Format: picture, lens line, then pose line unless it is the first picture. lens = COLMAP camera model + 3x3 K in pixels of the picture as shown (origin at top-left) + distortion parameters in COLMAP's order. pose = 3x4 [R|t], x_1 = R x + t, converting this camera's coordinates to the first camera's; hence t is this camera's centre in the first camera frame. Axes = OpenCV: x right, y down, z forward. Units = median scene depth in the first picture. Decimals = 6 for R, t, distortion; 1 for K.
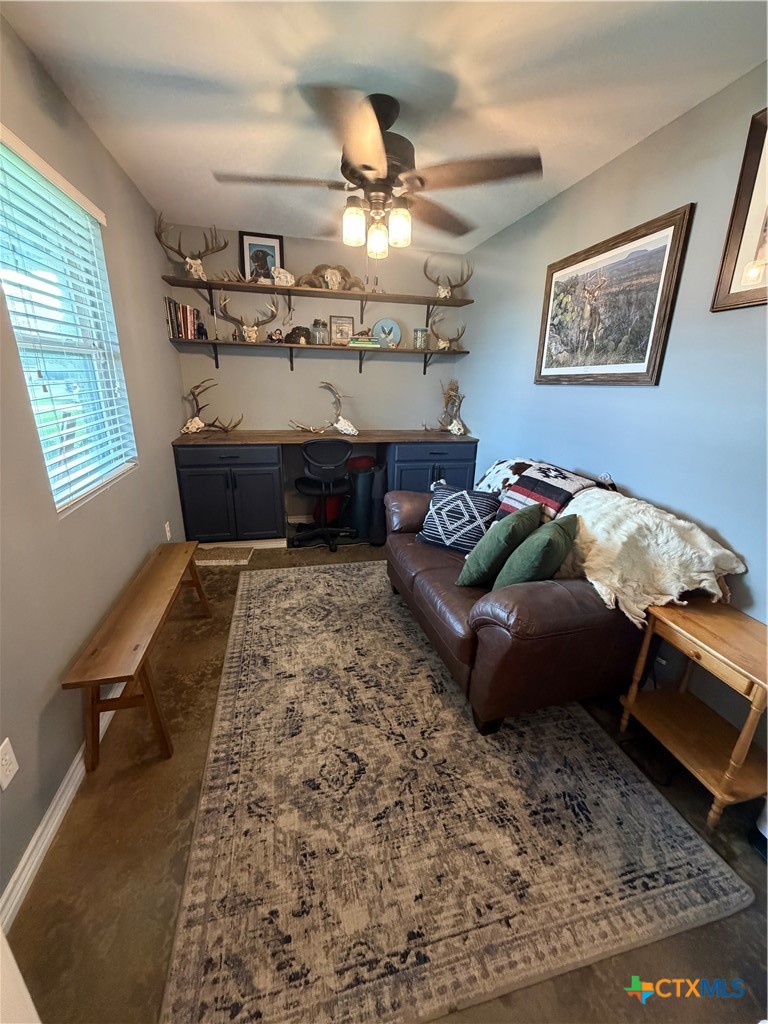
lens RADIAL K [[409.3, 0, 384.5], [0, 409.3, 508.7], [0, 0, 1]] dist [-0.000497, 0.000398]
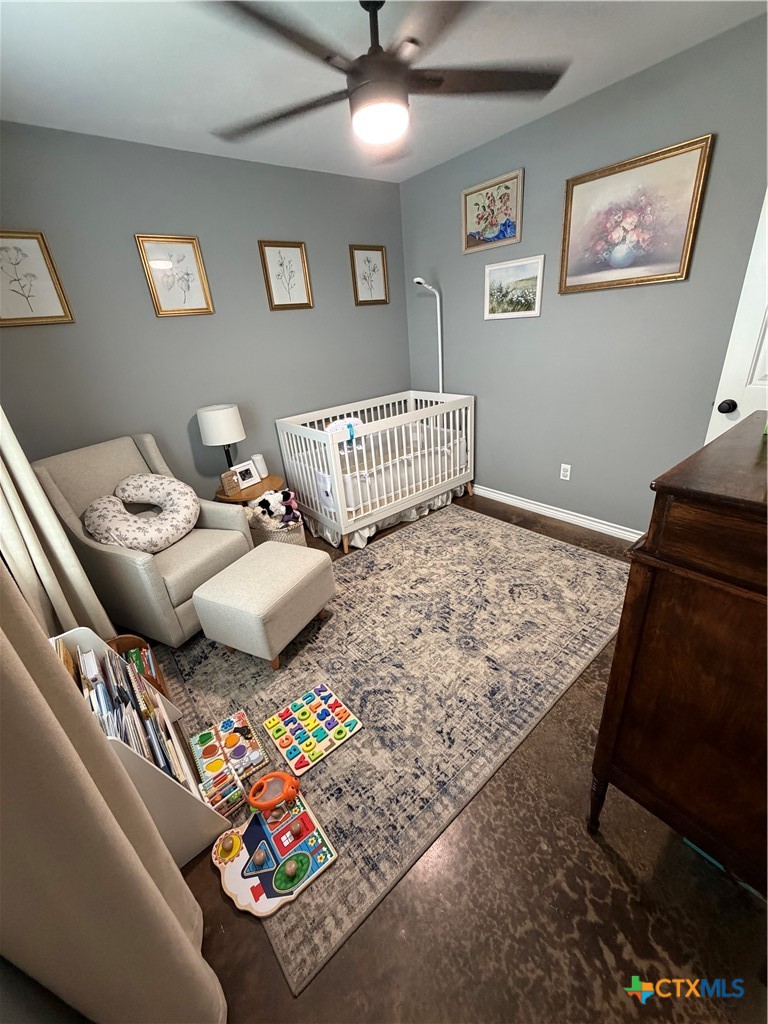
lens RADIAL K [[409.3, 0, 385.7], [0, 409.3, 505.7], [0, 0, 1]] dist [-0.000497, 0.000398]
pose [[-0.450343, -0.354663, 0.819393, -1.085034], [0.341966, 0.779229, 0.525225, -0.630060], [-0.824773, 0.516736, -0.229638, 1.735458]]
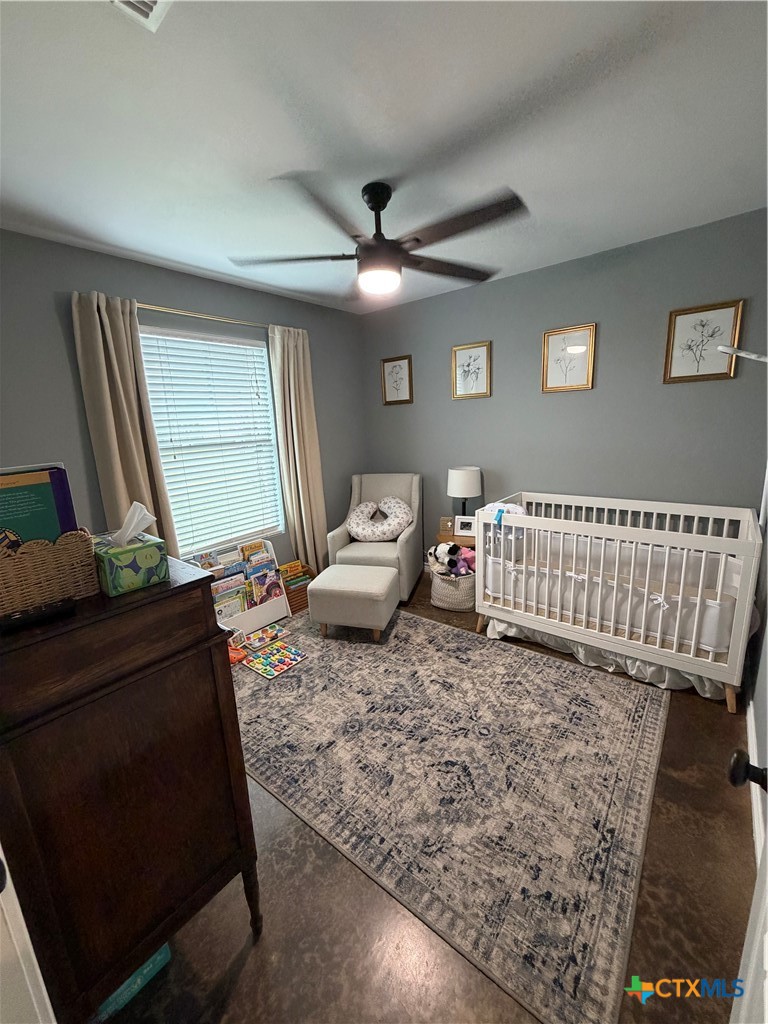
lens RADIAL K [[409.3, 0, 385.6], [0, 409.3, 509.5], [0, 0, 1]] dist [-0.000497, 0.000398]
pose [[0.784982, -0.195290, 0.587933, -0.821748], [0.255461, 0.966612, -0.020007, -0.095574], [-0.564396, 0.165899, 0.808662, 0.090661]]
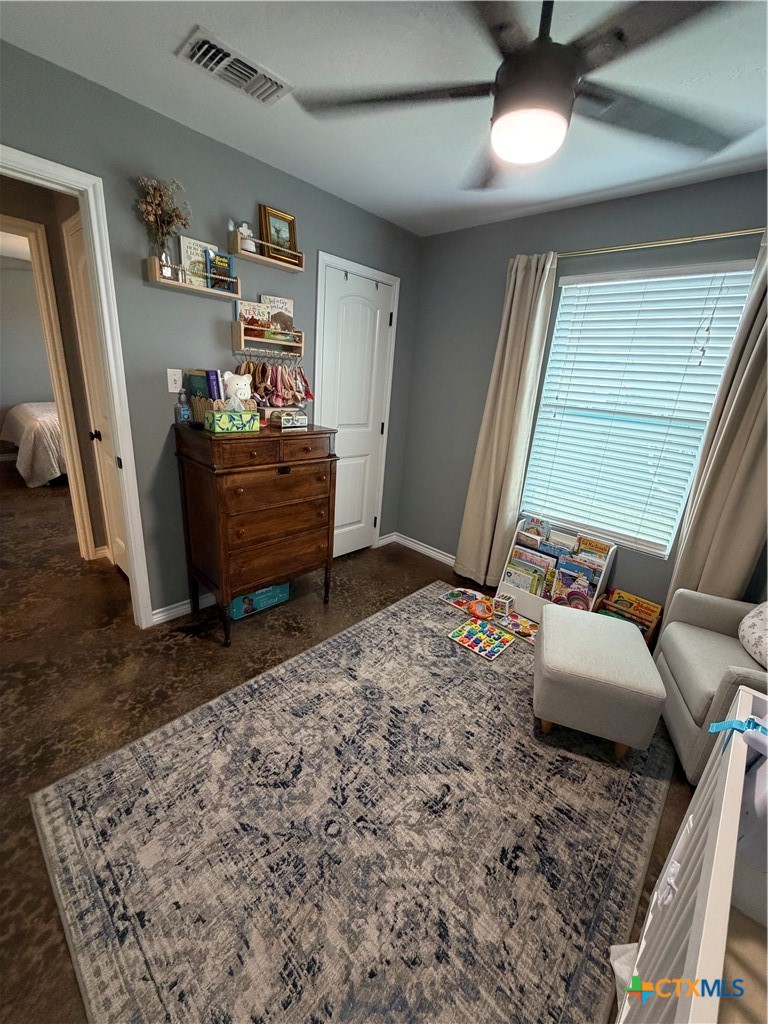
lens RADIAL K [[409.3, 0, 383.6], [0, 409.3, 509.2], [0, 0, 1]] dist [-0.000497, 0.000398]
pose [[0.552010, 0.277364, -0.786355, 0.712832], [-0.317288, 0.941983, 0.109526, -0.176906], [0.771112, 0.189041, 0.607988, 0.495282]]
